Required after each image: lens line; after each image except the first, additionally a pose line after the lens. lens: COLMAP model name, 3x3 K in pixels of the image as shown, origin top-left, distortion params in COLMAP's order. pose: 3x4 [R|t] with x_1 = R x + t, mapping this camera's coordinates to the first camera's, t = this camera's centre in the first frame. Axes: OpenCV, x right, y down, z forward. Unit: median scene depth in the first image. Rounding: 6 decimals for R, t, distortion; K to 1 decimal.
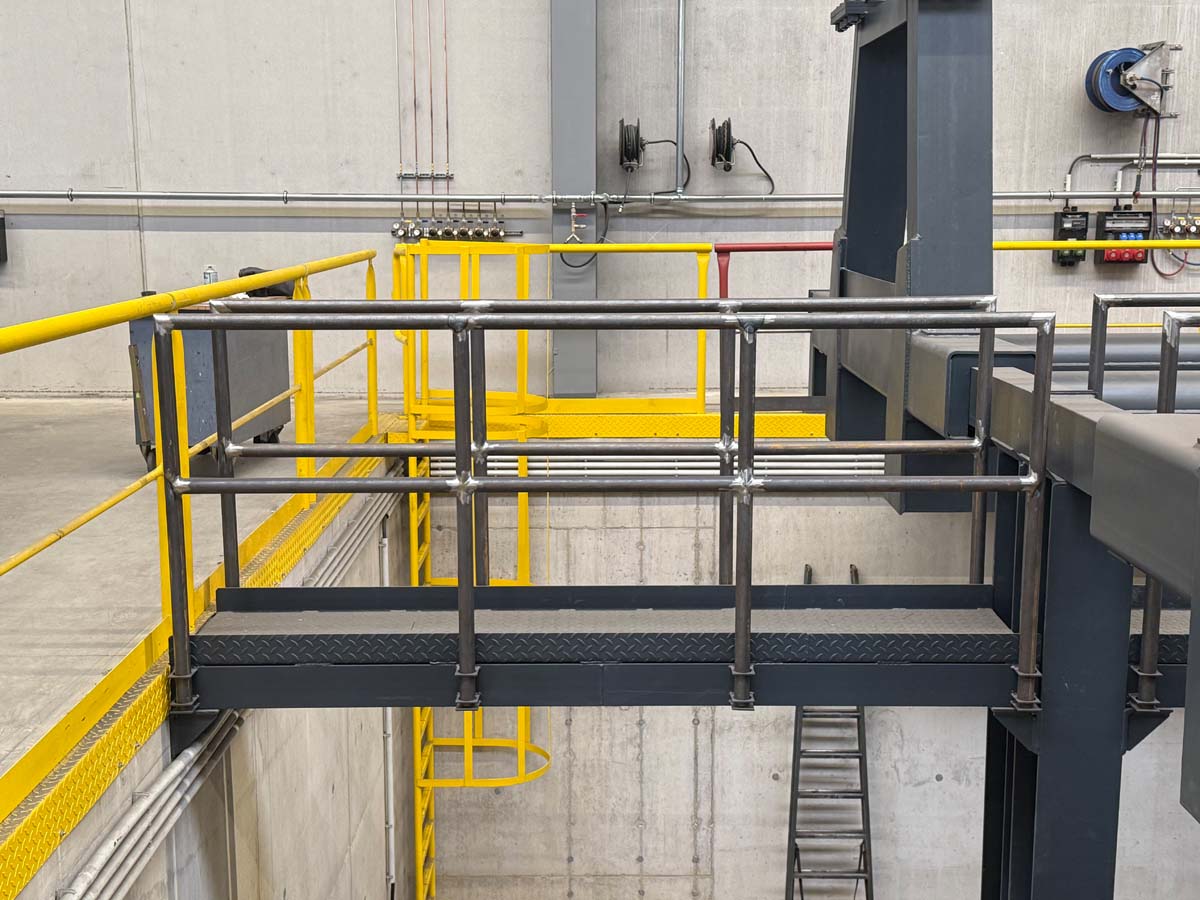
lens RADIAL K [[1467.2, 0, 599.2], [0, 1467.2, 455.8], [0, 0, 1]] dist [0.105900, 0.000000]
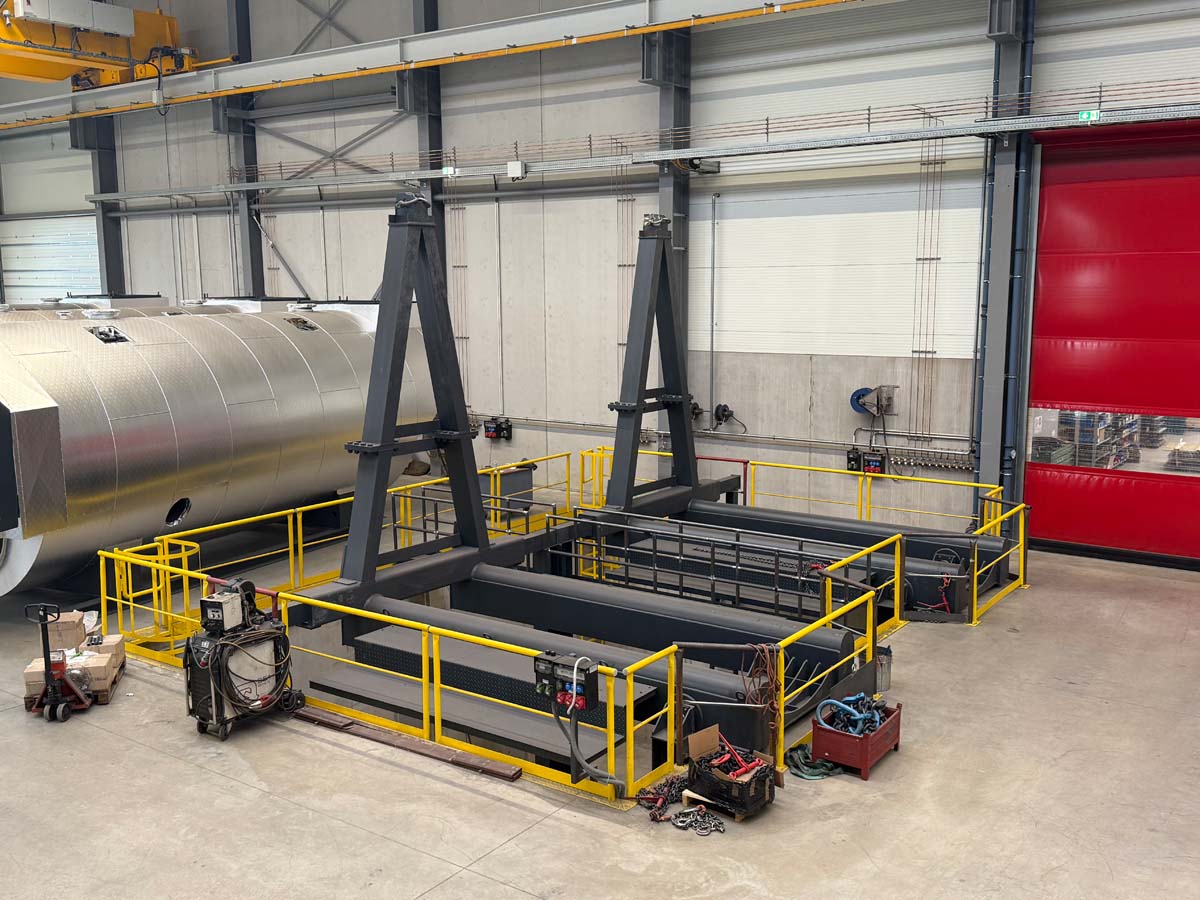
lens RADIAL K [[1173.7, 0, 601.2], [0, 1173.7, 462.6], [0, 0, 1]] dist [0.055467, 0.000000]
pose [[0.806616, 0.087488, -0.584566, 1.110674], [-0.095470, 0.995283, 0.017222, -0.140259], [0.583315, 0.041917, 0.811164, -0.784262]]
